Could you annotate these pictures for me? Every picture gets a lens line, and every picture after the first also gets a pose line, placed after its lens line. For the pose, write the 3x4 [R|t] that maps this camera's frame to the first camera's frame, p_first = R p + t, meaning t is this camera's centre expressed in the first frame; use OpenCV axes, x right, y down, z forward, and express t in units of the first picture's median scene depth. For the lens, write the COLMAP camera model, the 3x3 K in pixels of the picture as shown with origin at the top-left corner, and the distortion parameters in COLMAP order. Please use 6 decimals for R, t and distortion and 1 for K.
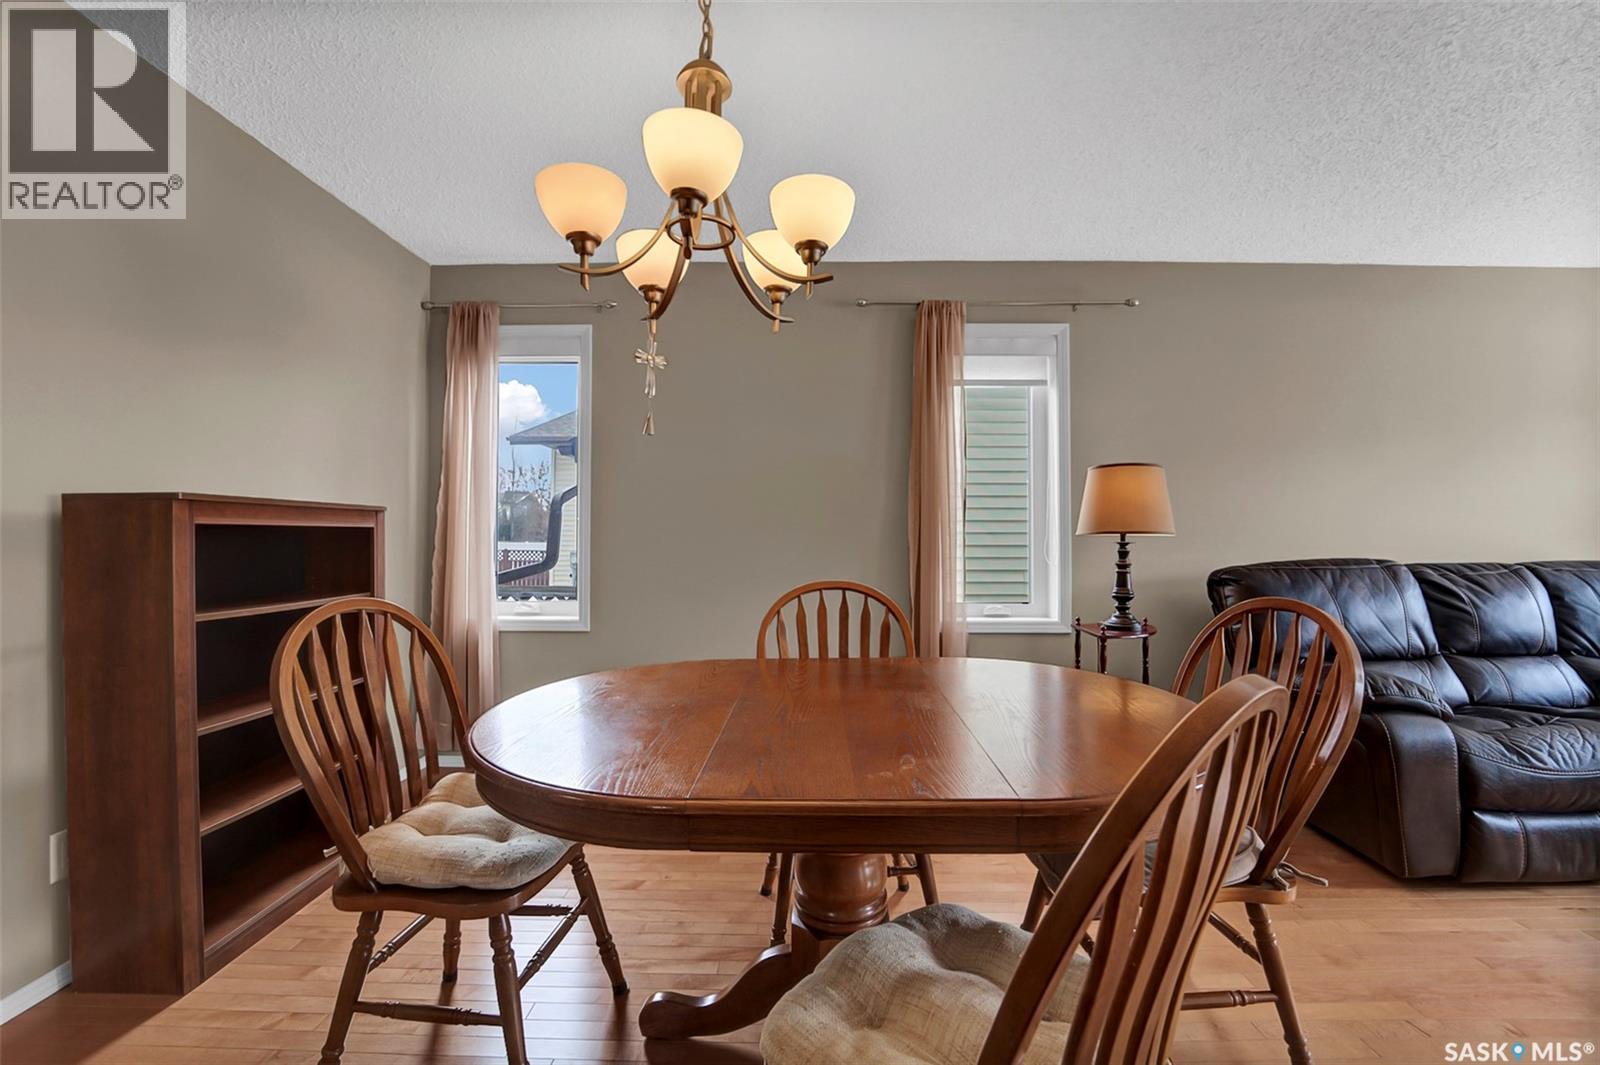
lens RADIAL K [[667.1, 0, 803.7], [0, 667.1, 535.1], [0, 0, 1]] dist [-0.025087, 0.001479]
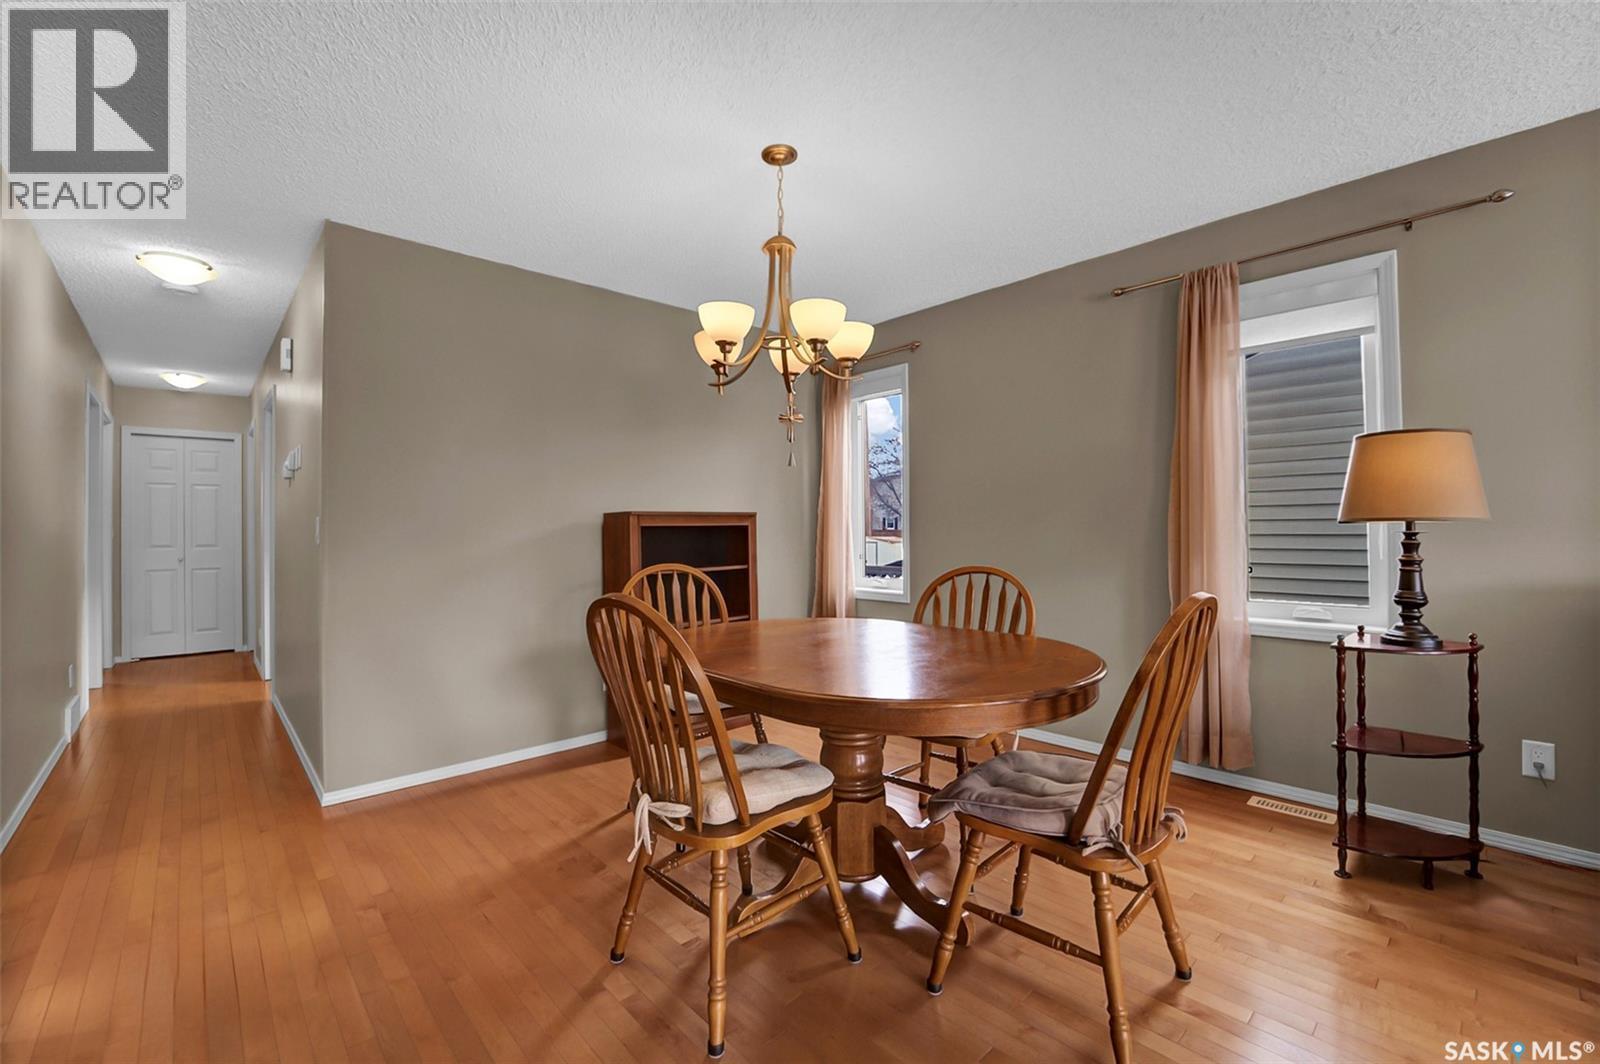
lens RADIAL K [[667.1, 0, 793.3], [0, 667.1, 532.9], [0, 0, 1]] dist [-0.025087, 0.001479]
pose [[0.685995, -0.004001, -0.727596, 0.543795], [0.013029, 0.999892, 0.006786, -0.002475], [0.727490, -0.014135, 0.685973, -0.046505]]
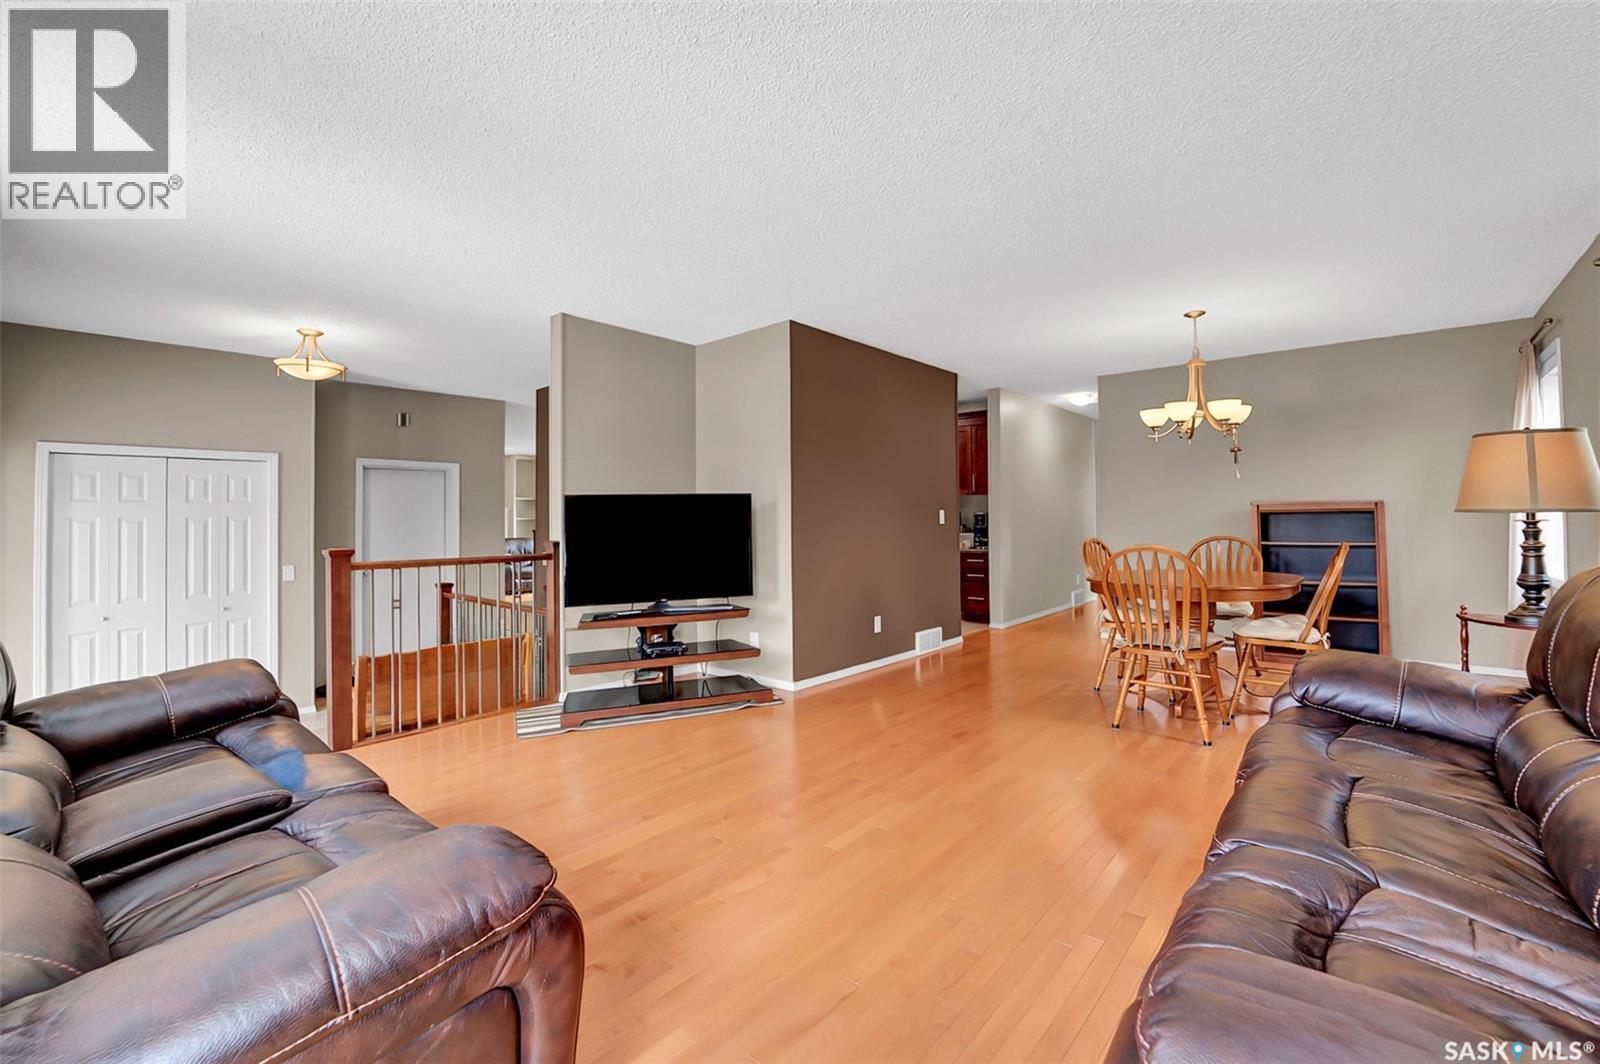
lens RADIAL K [[667.1, 0, 800.7], [0, 667.1, 518.3], [0, 0, 1]] dist [-0.025087, 0.001479]
pose [[-0.652313, 0.004156, -0.757938, 1.722863], [0.019319, 0.999751, -0.011144, -0.000442], [0.757703, -0.021912, -0.652231, 0.840319]]
